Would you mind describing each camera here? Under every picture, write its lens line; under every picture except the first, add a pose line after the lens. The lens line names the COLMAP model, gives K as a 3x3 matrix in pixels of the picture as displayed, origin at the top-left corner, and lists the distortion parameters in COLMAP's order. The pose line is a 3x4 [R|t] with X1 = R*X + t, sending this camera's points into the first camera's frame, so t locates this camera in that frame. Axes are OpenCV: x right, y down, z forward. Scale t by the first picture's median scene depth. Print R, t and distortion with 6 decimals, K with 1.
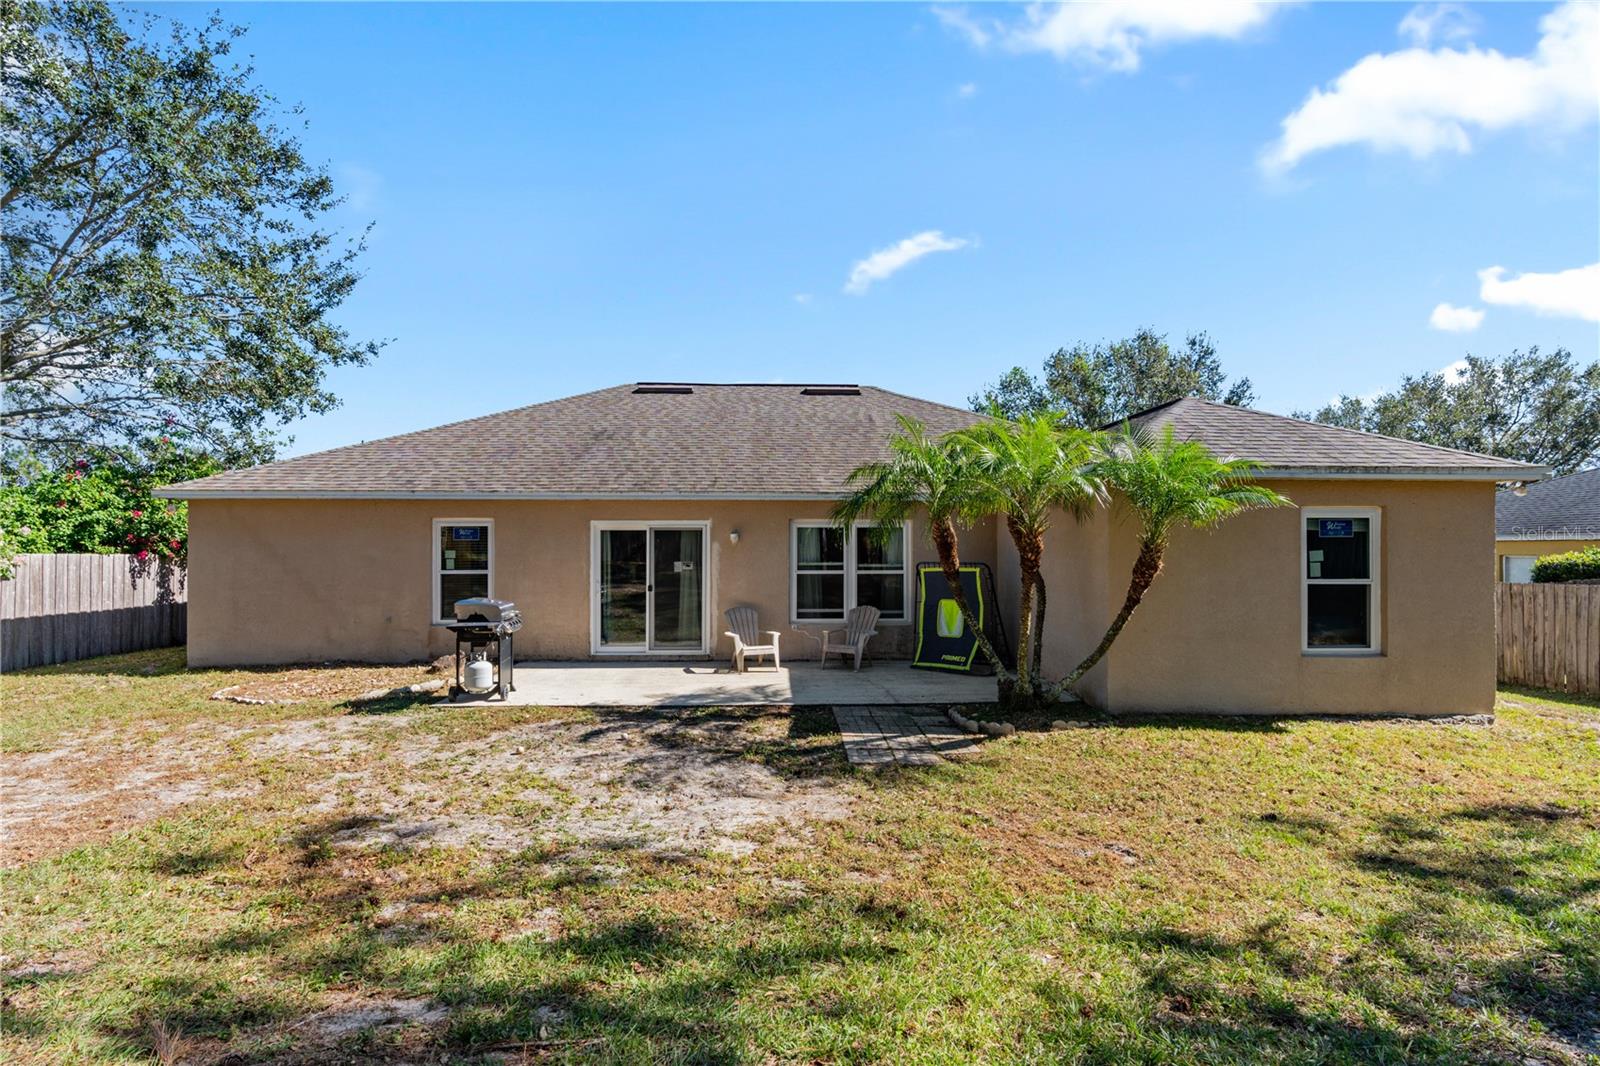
lens RADIAL K [[715.8, 0, 796.0], [0, 715.8, 537.9], [0, 0, 1]] dist [-0.005897, 0.000340]
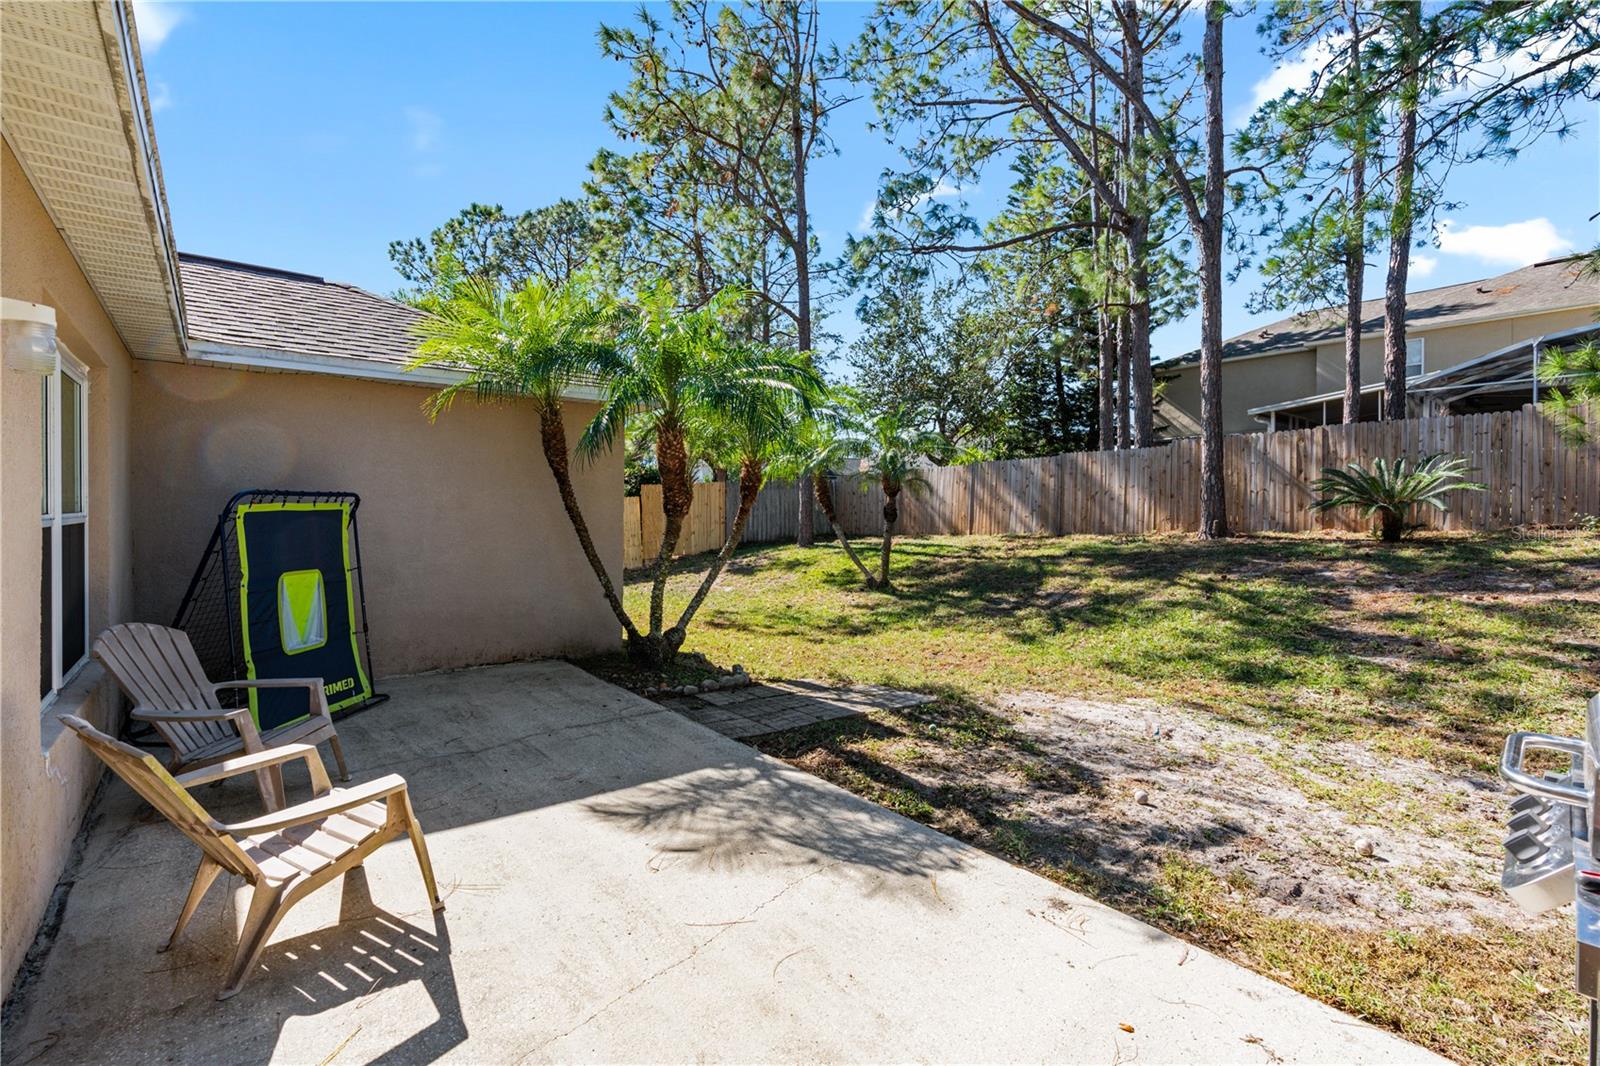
lens RADIAL K [[726.1, 0, 792.7], [0, 726.1, 508.4], [0, 0, 1]] dist [-0.005158, -0.000088]
pose [[-0.579640, -0.003447, 0.814866, -0.331889], [-0.020791, 0.999728, -0.010561, 0.041458], [-0.814608, -0.023063, -0.579554, 0.953707]]
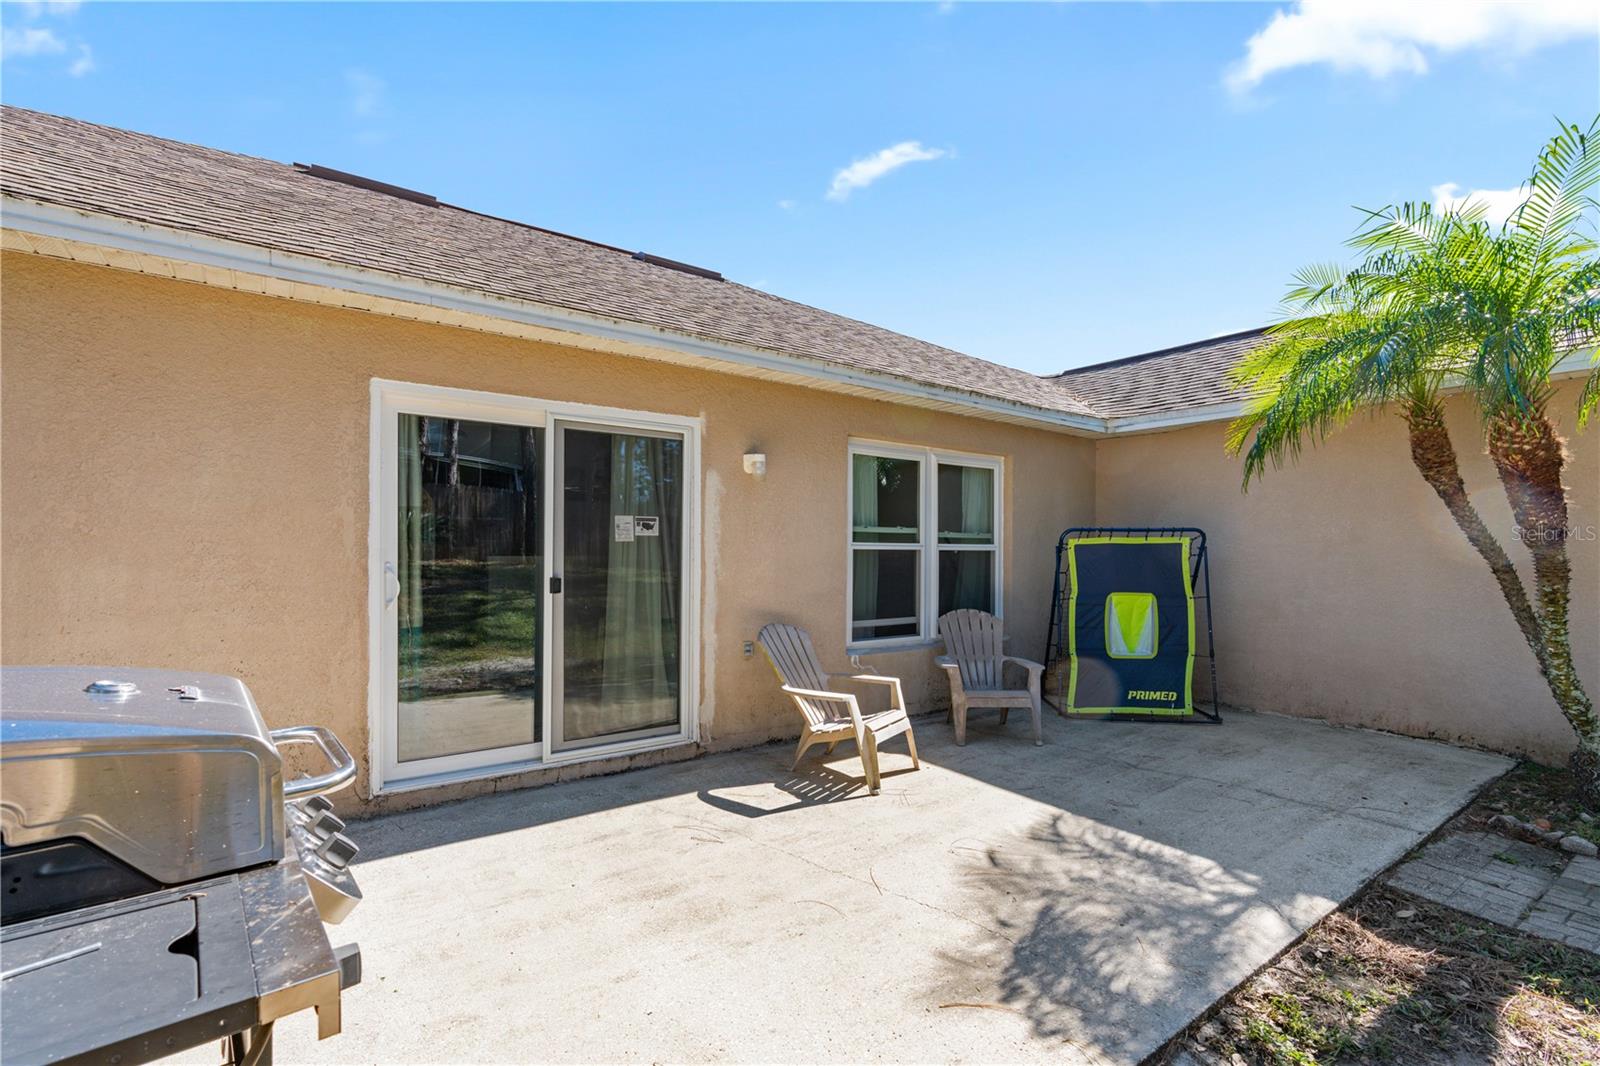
lens RADIAL K [[729.9, 0, 802.3], [0, 729.9, 545.8], [0, 0, 1]] dist [-0.006061, -0.000154]
pose [[0.836025, 0.007816, 0.548636, -0.303666], [-0.016311, 0.999811, 0.010611, 0.044203], [-0.548449, -0.017820, 0.835994, 0.619202]]
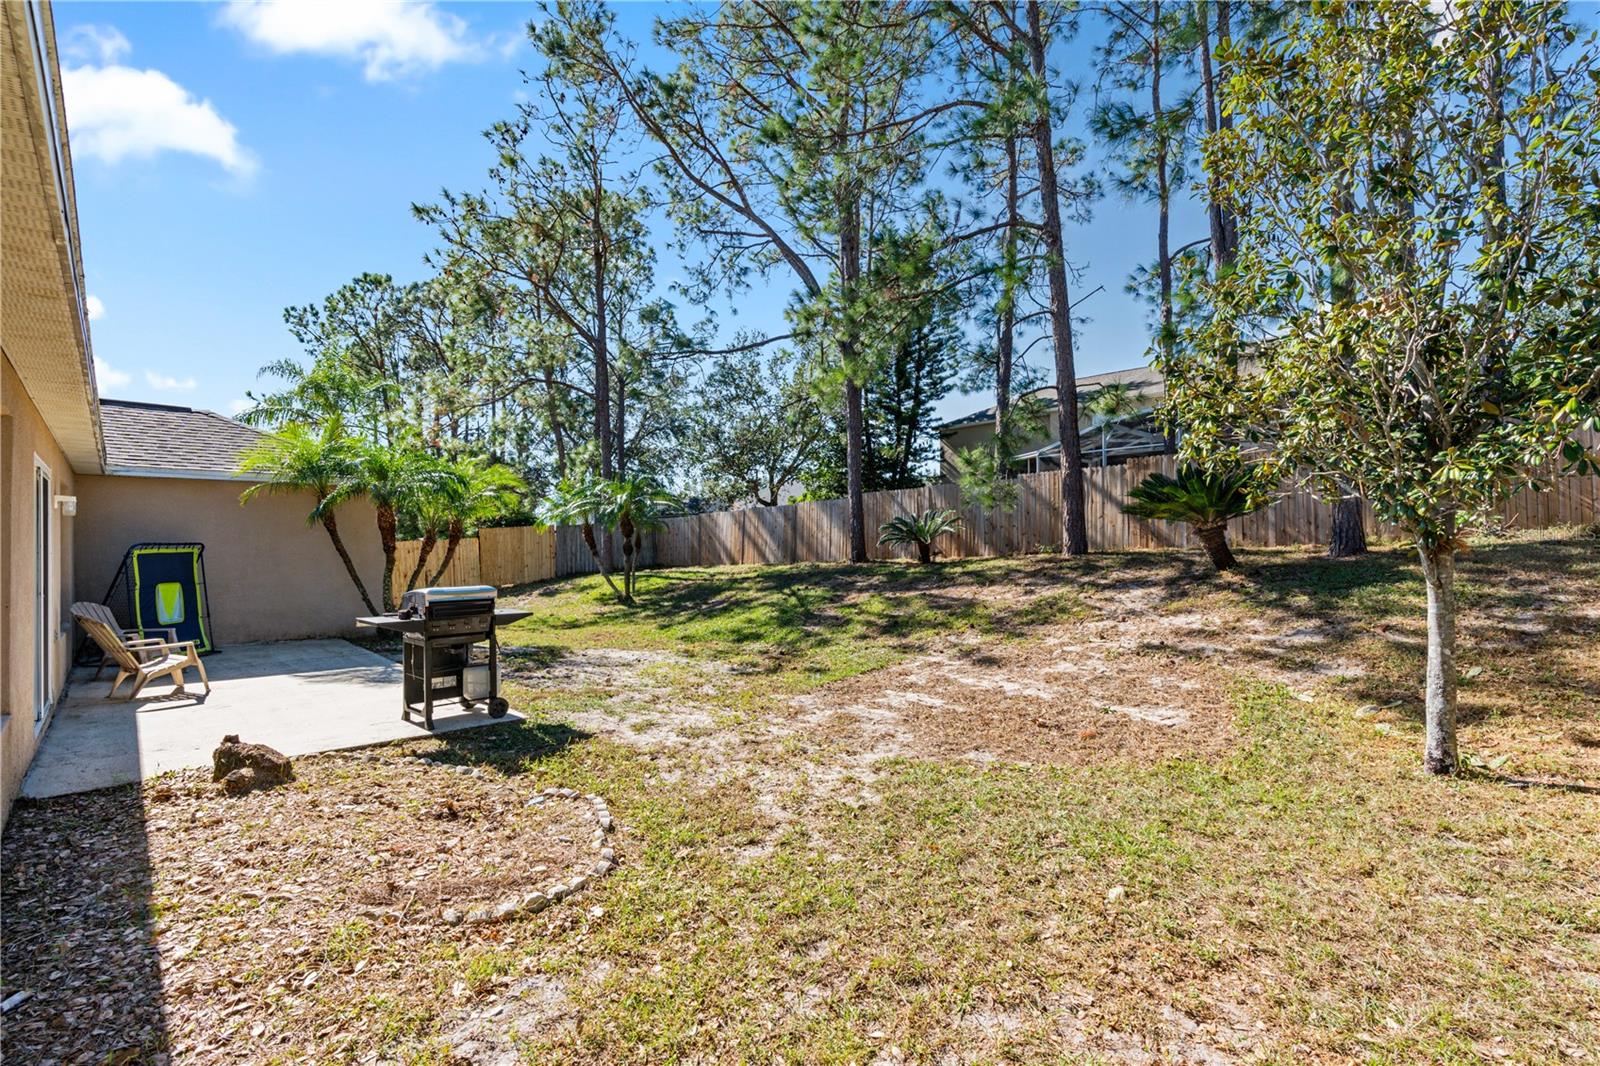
lens RADIAL K [[715.8, 0, 796.0], [0, 715.8, 537.9], [0, 0, 1]] dist [-0.005897, 0.000340]
pose [[-0.651684, 0.009236, 0.758434, -0.939845], [-0.007694, 0.999794, -0.018786, 0.036897], [-0.758452, -0.018078, -0.651479, 0.928264]]
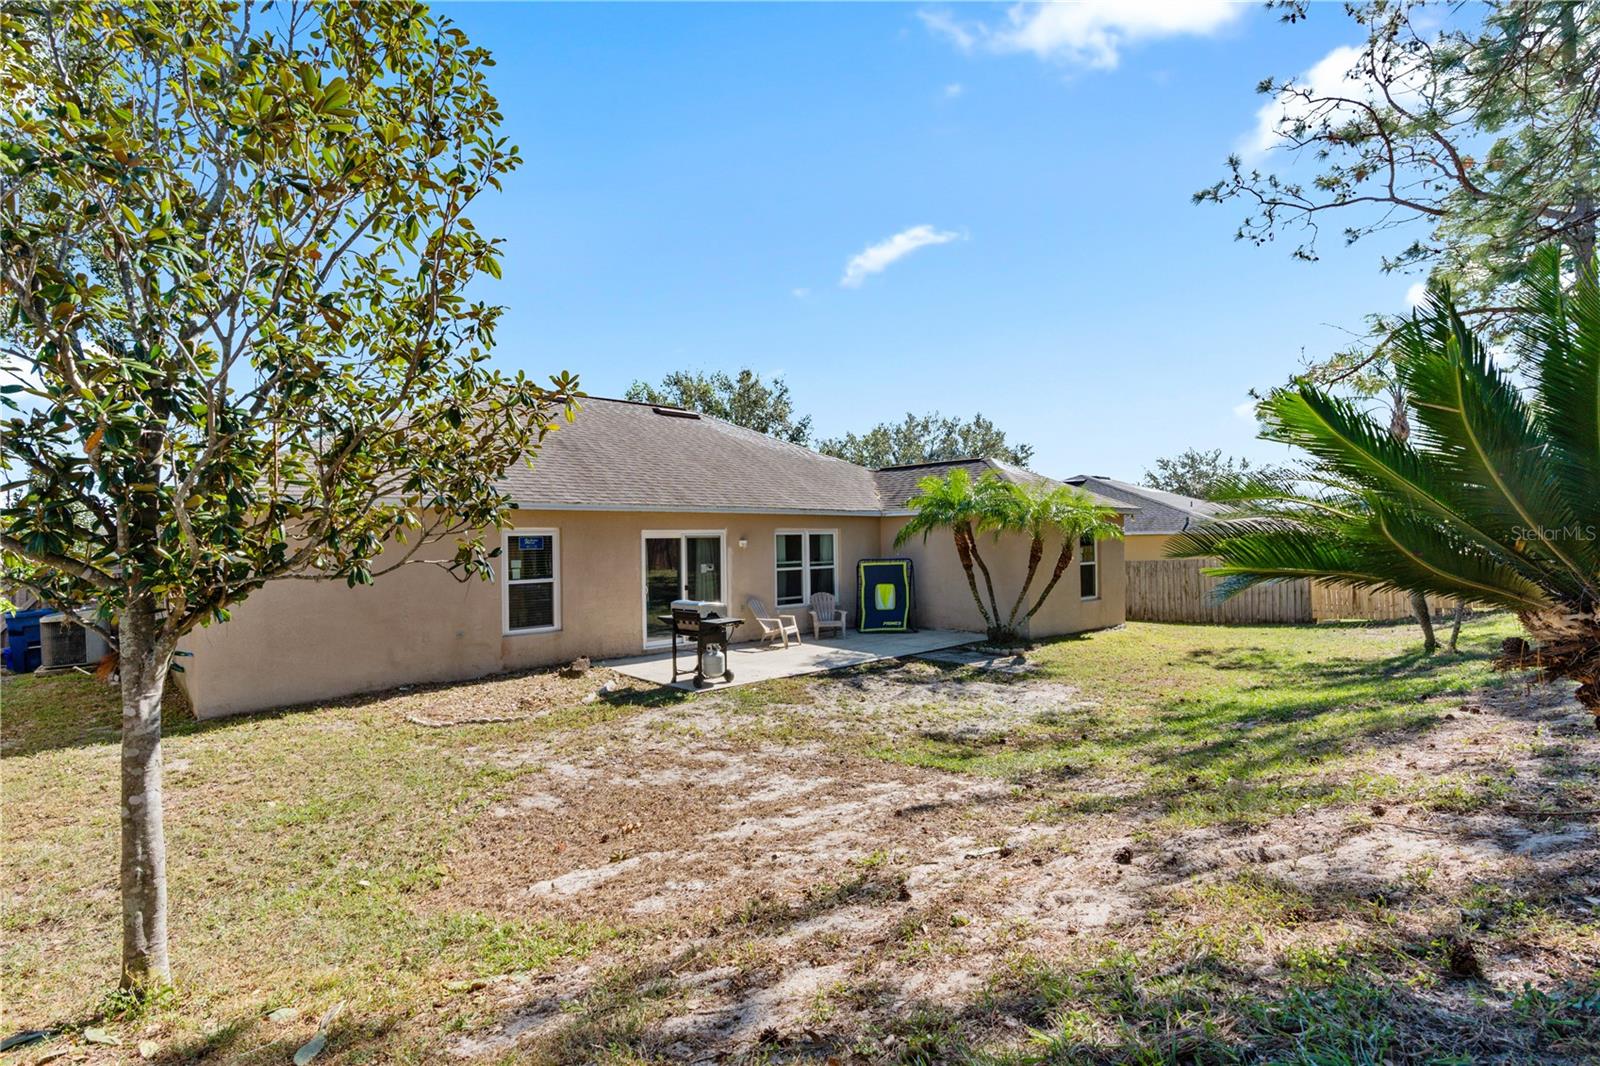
lens RADIAL K [[715.8, 0, 796.0], [0, 715.8, 537.9], [0, 0, 1]] dist [-0.005897, 0.000340]
pose [[0.765757, -0.008316, 0.643076, -0.815003], [0.002937, 0.999951, 0.009435, -0.021400], [-0.643124, -0.005336, 0.765744, -0.006321]]
